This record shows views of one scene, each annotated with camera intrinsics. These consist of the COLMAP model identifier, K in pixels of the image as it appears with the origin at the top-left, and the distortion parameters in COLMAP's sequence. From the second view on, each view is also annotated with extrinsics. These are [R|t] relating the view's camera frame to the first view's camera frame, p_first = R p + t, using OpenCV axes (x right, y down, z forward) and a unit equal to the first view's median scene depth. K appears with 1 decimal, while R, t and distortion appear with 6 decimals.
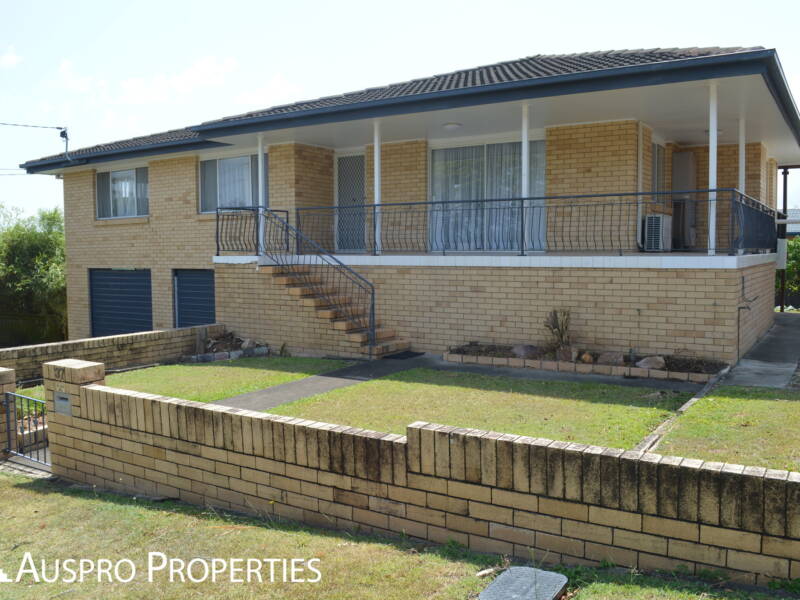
lens RADIAL K [[715.3, 0, 395.5], [0, 715.3, 299.5], [0, 0, 1]] dist [-0.074493, 0.002535]
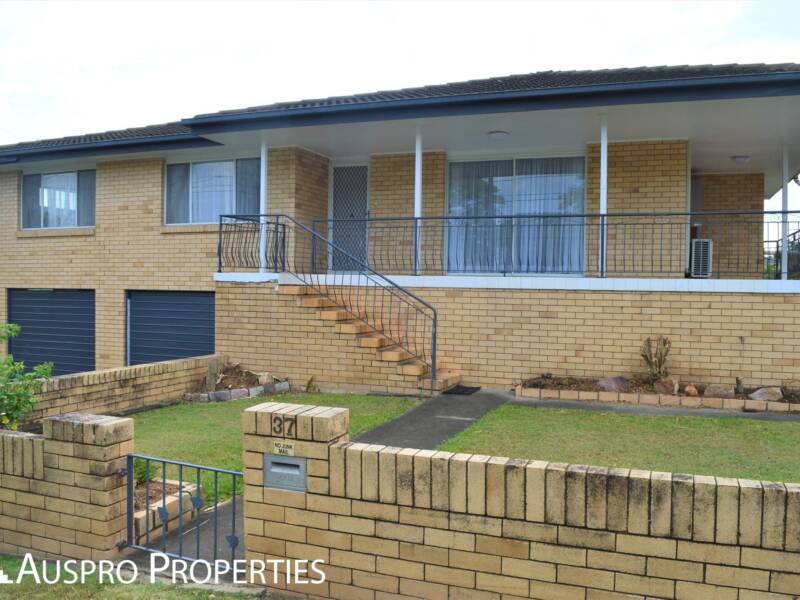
lens RADIAL K [[715.3, 0, 395.5], [0, 715.3, 299.5], [0, 0, 1]] dist [-0.074493, 0.002535]
pose [[0.979707, 0.015354, 0.199846, -0.235779], [-0.005720, 0.998797, -0.048693, 0.010399], [-0.200353, 0.046562, 0.978617, 0.159930]]
